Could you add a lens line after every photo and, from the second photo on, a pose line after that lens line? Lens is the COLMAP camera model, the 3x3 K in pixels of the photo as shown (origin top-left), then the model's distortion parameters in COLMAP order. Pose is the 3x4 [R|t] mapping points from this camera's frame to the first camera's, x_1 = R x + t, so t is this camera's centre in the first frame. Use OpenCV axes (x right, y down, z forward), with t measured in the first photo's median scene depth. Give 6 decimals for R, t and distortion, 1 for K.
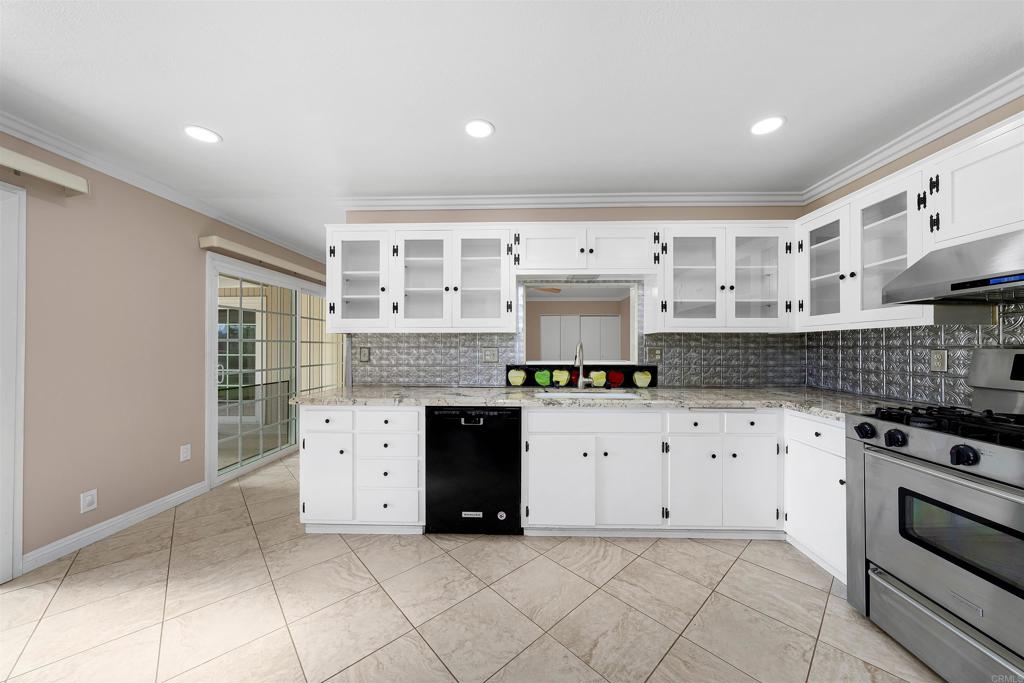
lens RADIAL K [[355.9, 0, 516.7], [0, 355.9, 343.6], [0, 0, 1]] dist [-0.009464, 0.000223]
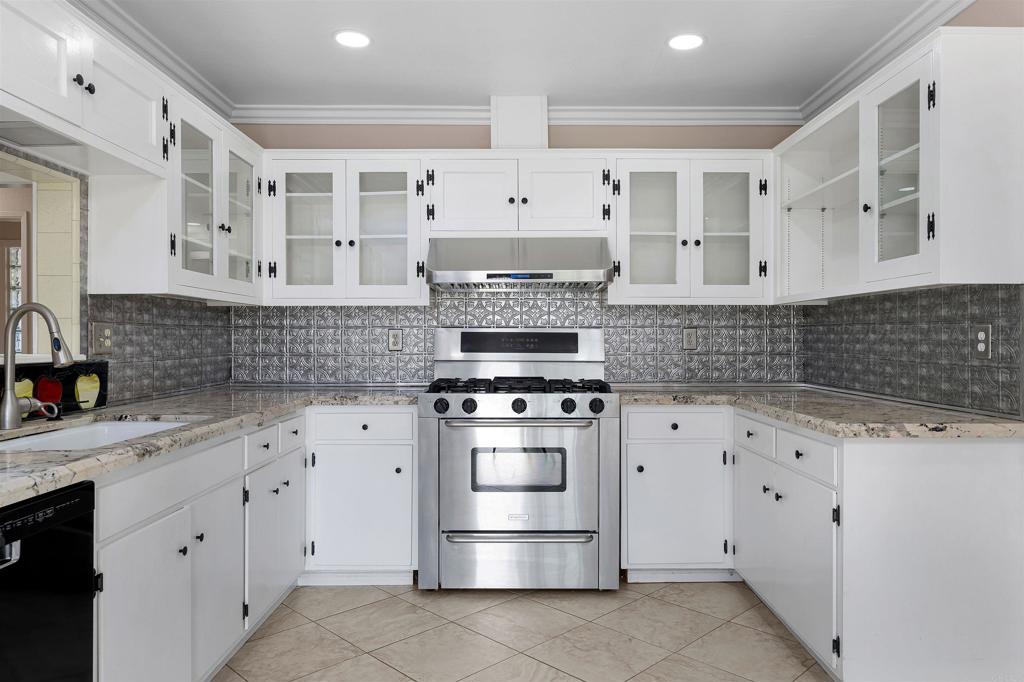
lens RADIAL K [[655.2, 0, 539.9], [0, 655.2, 338.8], [0, 0, 1]] dist [0.009874, -0.000939]
pose [[-0.040643, -0.002903, 0.999170, -0.604380], [-0.008398, 0.999961, 0.002564, 0.028875], [-0.999138, -0.008287, -0.040666, 0.517948]]
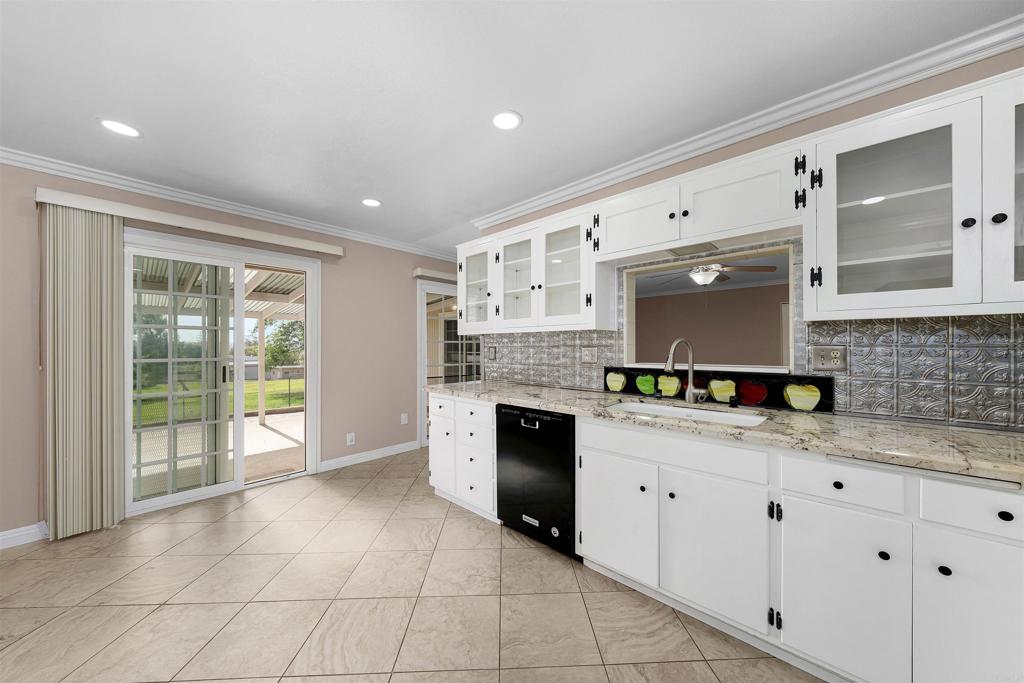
lens RADIAL K [[355.9, 0, 528.1], [0, 355.9, 345.1], [0, 0, 1]] dist [-0.009464, 0.000223]
pose [[0.752300, -0.005191, -0.658800, 0.453543], [0.008506, 0.999962, 0.001834, 0.004082], [0.658766, -0.006984, 0.752316, 0.246291]]
